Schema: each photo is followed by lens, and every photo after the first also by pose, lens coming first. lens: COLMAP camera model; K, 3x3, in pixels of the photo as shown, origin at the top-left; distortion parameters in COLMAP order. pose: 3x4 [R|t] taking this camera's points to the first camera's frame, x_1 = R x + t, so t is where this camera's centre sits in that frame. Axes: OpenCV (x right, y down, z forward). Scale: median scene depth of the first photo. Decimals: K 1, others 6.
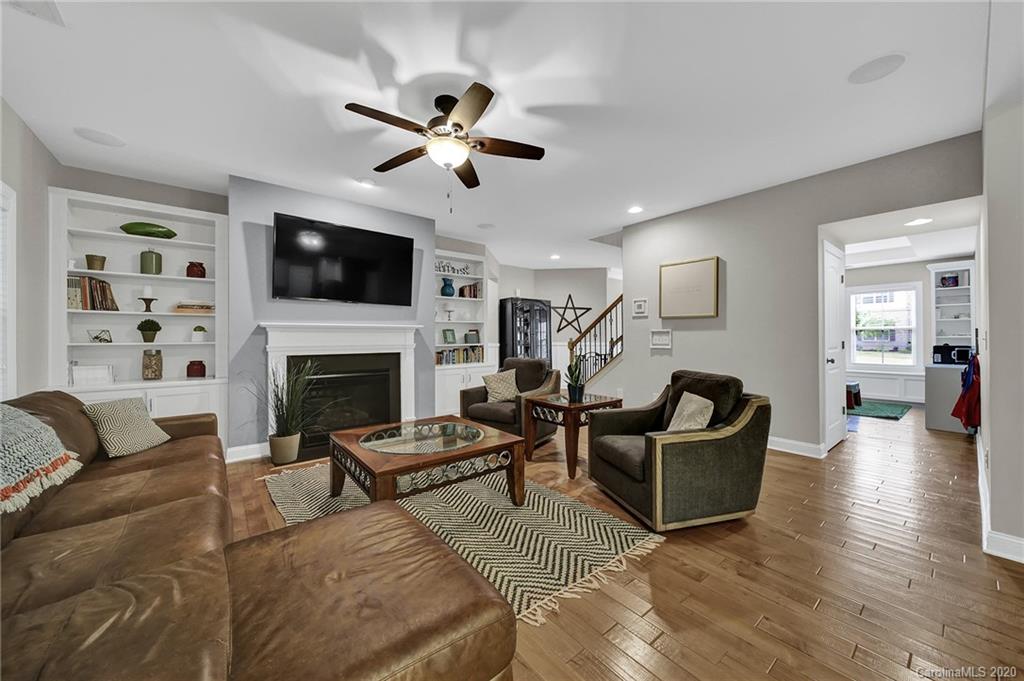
lens RADIAL K [[369.3, 0, 508.7], [0, 369.3, 337.0], [0, 0, 1]] dist [0.002128, -0.000384]
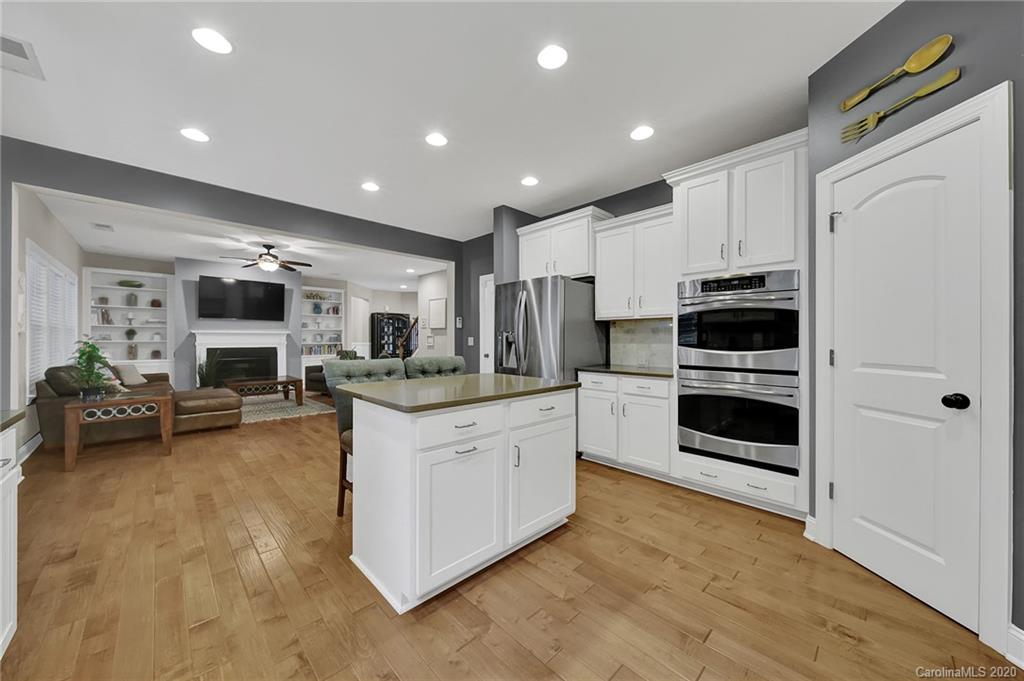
lens RADIAL K [[369.3, 0, 512.0], [0, 369.3, 341.3], [0, 0, 1]] dist [0.002128, -0.000384]
pose [[0.995626, 0.004763, 0.093302, 0.835087], [-0.005359, 0.999967, 0.006134, -0.003841], [-0.093270, -0.006607, 0.995619, -1.107943]]
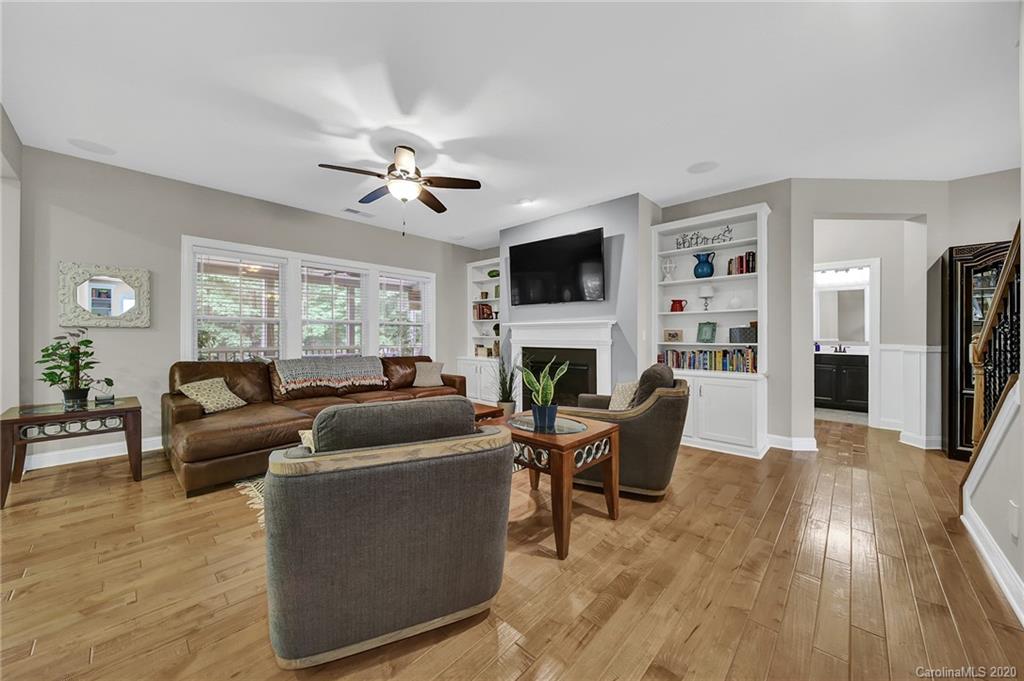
lens RADIAL K [[369.3, 0, 516.7], [0, 369.3, 336.8], [0, 0, 1]] dist [0.002128, -0.000384]
pose [[0.141335, 0.007226, -0.989935, 0.782621], [-0.004331, 0.999968, 0.006681, 0.006170], [0.989952, 0.003343, 0.141362, 0.802749]]
